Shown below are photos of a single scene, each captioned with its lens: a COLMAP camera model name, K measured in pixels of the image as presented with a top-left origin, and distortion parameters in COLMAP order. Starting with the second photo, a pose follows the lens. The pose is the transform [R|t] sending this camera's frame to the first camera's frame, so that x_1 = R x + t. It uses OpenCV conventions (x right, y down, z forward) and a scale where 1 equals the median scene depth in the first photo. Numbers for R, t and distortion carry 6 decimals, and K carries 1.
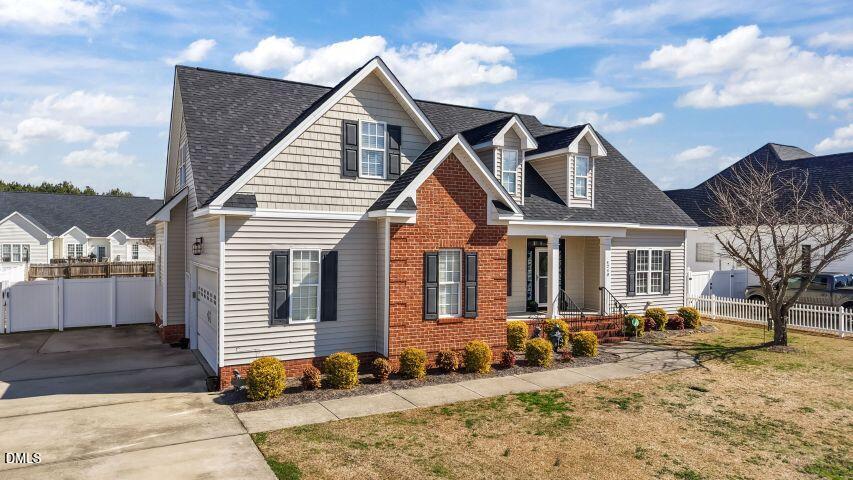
lens RADIAL K [[563.2, 0, 426.2], [0, 563.2, 237.8], [0, 0, 1]] dist [0.005731, -0.005817]
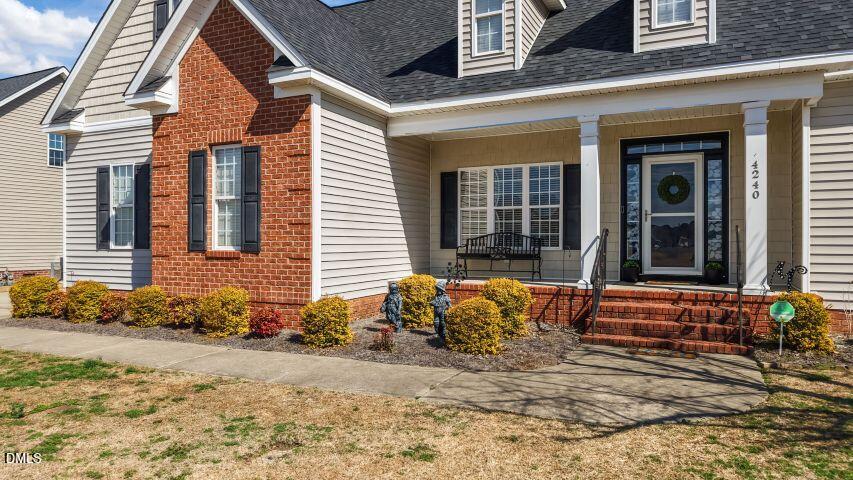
lens RADIAL K [[563.2, 0, 444.4], [0, 563.2, 247.2], [0, 0, 1]] dist [0.005731, -0.005817]
pose [[0.608495, -0.001703, -0.793556, 0.719293], [0.010378, 0.999929, 0.005812, 0.138138], [0.793490, -0.011772, 0.608469, 0.804385]]
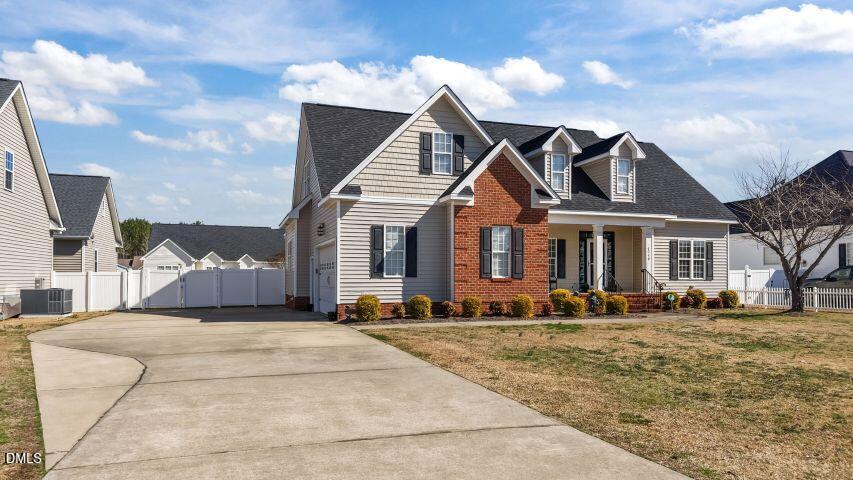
lens RADIAL K [[563.2, 0, 423.4], [0, 563.2, 271.7], [0, 0, 1]] dist [0.005731, -0.005817]
pose [[0.983687, -0.007524, -0.179731, 0.100193], [0.006480, 0.999959, -0.006393, 0.135954], [0.179771, 0.005124, 0.983695, -0.341627]]
